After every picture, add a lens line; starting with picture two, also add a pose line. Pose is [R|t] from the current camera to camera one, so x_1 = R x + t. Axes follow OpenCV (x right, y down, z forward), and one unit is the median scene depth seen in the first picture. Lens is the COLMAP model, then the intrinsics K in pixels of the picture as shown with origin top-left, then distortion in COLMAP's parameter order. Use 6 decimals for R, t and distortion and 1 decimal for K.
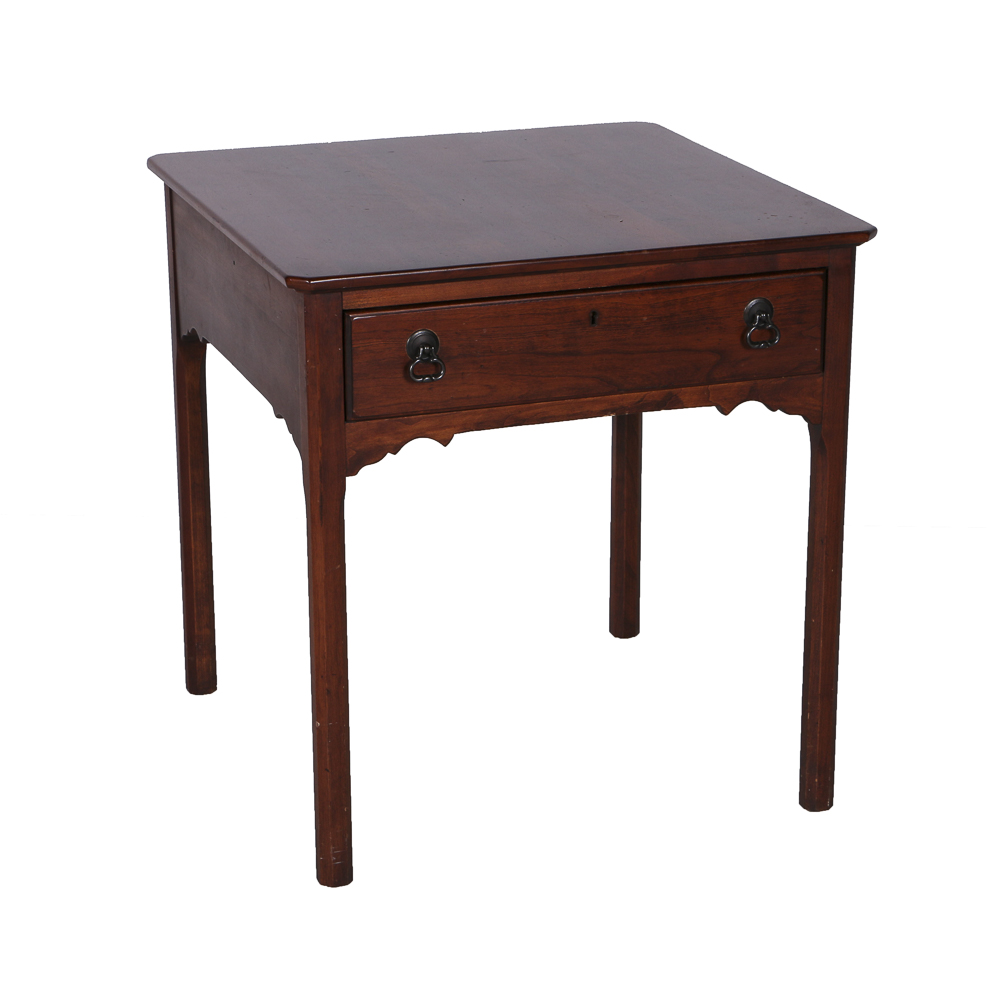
lens RADIAL K [[2741.0, 0, 500.0], [0, 2741.0, 500.0], [0, 0, 1]] dist [0.083085, 0.043164]
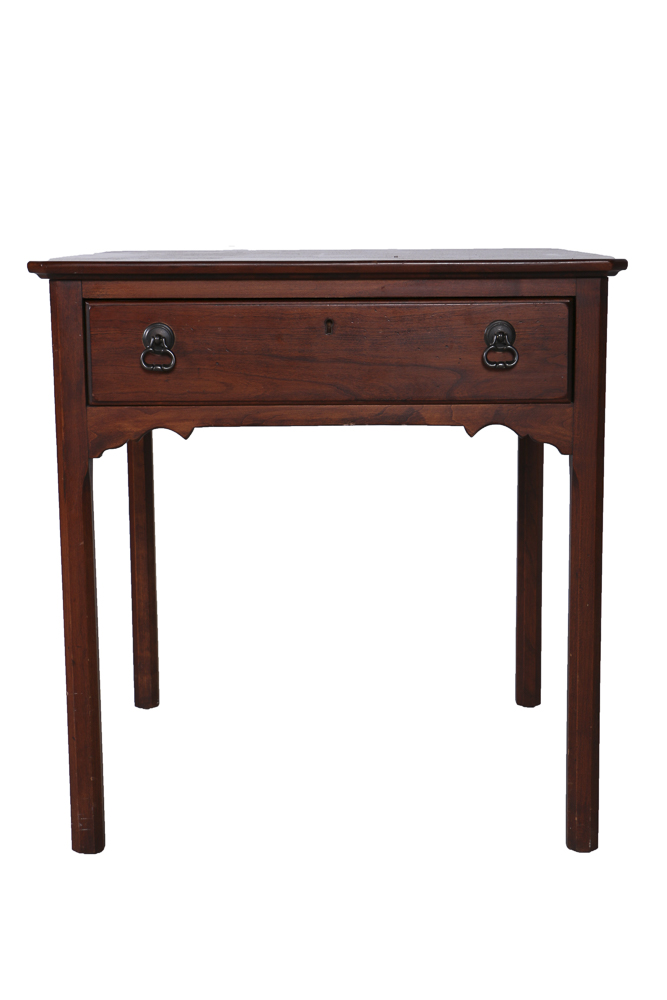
lens RADIAL K [[1656.6, 0, 333.5], [0, 1656.6, 500.0], [0, 0, 1]] dist [0.114960, 0.037624]
pose [[0.943231, 0.054401, -0.327651, 0.248578], [-0.101723, 0.986406, -0.129060, 0.081823], [0.316176, 0.155063, 0.935942, 0.412675]]
